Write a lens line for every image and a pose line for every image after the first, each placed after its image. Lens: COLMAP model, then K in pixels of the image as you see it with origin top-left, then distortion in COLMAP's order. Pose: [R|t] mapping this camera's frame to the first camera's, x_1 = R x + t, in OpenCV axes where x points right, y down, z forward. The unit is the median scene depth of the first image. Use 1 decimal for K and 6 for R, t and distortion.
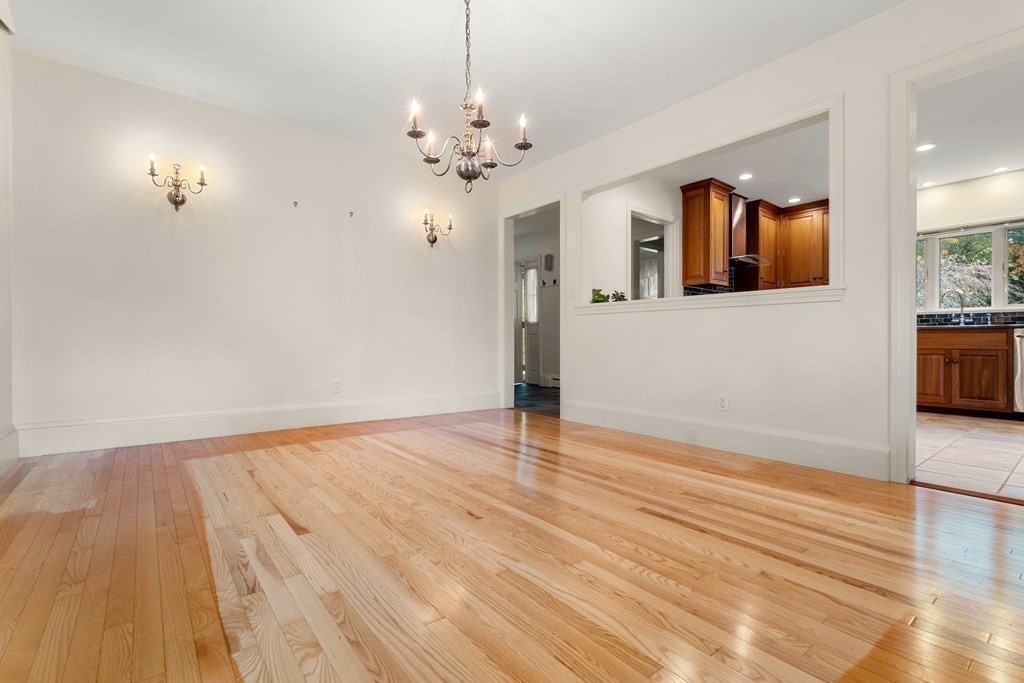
lens RADIAL K [[464.9, 0, 514.9], [0, 464.9, 340.1], [0, 0, 1]] dist [-0.003324, -0.000241]
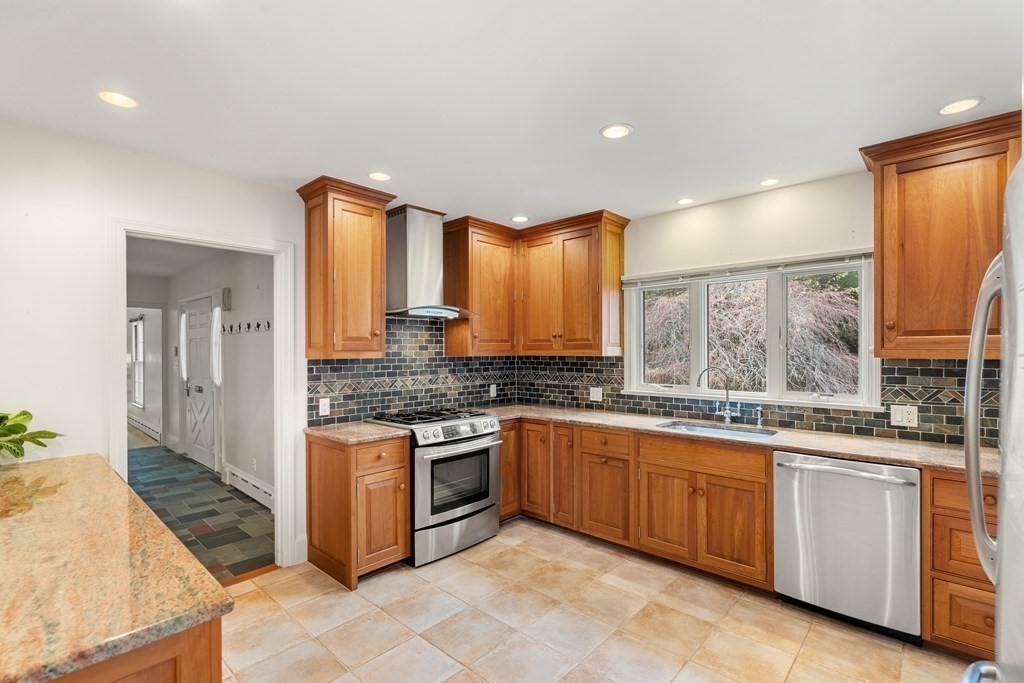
lens RADIAL K [[468.8, 0, 516.0], [0, 468.8, 347.4], [0, 0, 1]] dist [-0.002027, -0.000154]
pose [[0.988045, -0.007858, 0.153966, 0.602427], [0.008323, 0.999963, -0.002380, -0.143206], [-0.153941, 0.003633, 0.988073, 0.417829]]
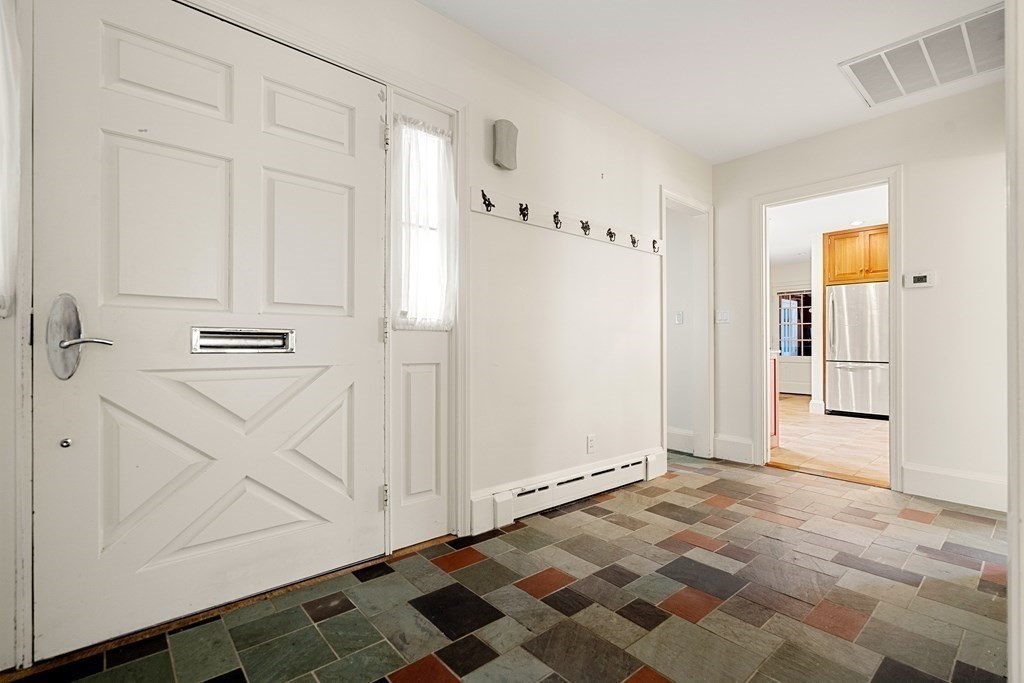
lens RADIAL K [[468.8, 0, 516.0], [0, 468.8, 347.4], [0, 0, 1]] dist [-0.002027, -0.000154]
pose [[-0.047191, -0.007184, 0.998860, -0.402108], [0.000578, 0.999974, 0.007219, -0.043011], [-0.998886, 0.000918, -0.047185, 1.582712]]
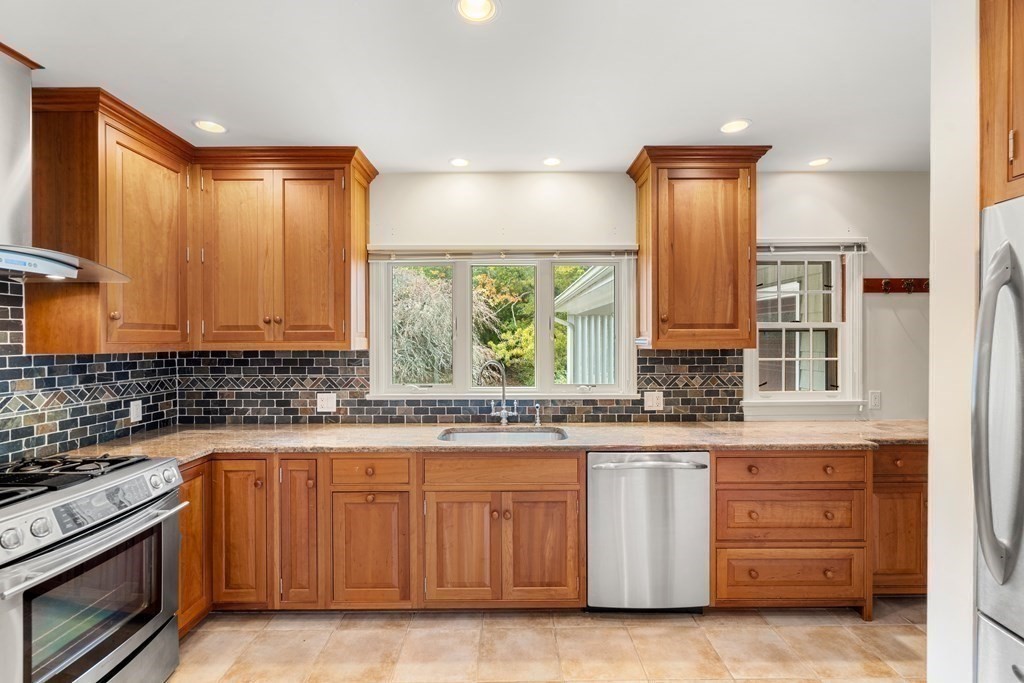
lens RADIAL K [[464.9, 0, 514.9], [0, 464.9, 340.1], [0, 0, 1]] dist [-0.003324, -0.000241]
pose [[0.619762, -0.007979, 0.784749, 0.549256], [0.004948, 0.999968, 0.006260, -0.144259], [-0.784774, 0.000004, 0.619781, 0.666029]]
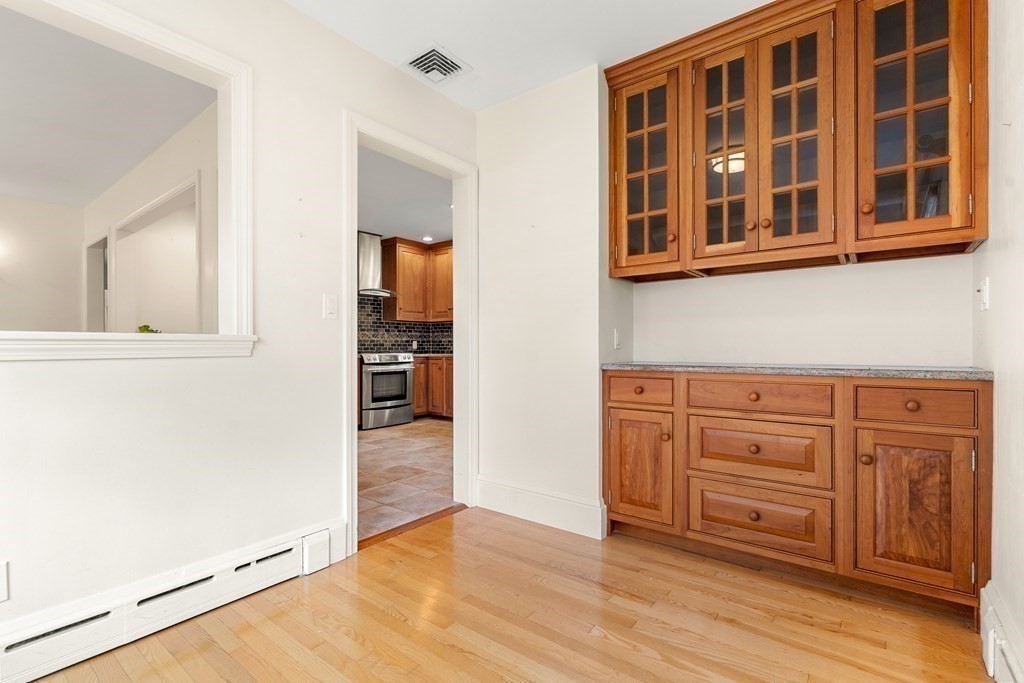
lens RADIAL K [[469.1, 0, 512.0], [0, 469.1, 341.5], [0, 0, 1]] dist [-0.000713, 0.000063]
pose [[0.972249, -0.006709, 0.233854, 0.653459], [0.008980, 0.999922, -0.008648, -0.053556], [-0.233777, 0.010508, 0.972233, -0.169690]]
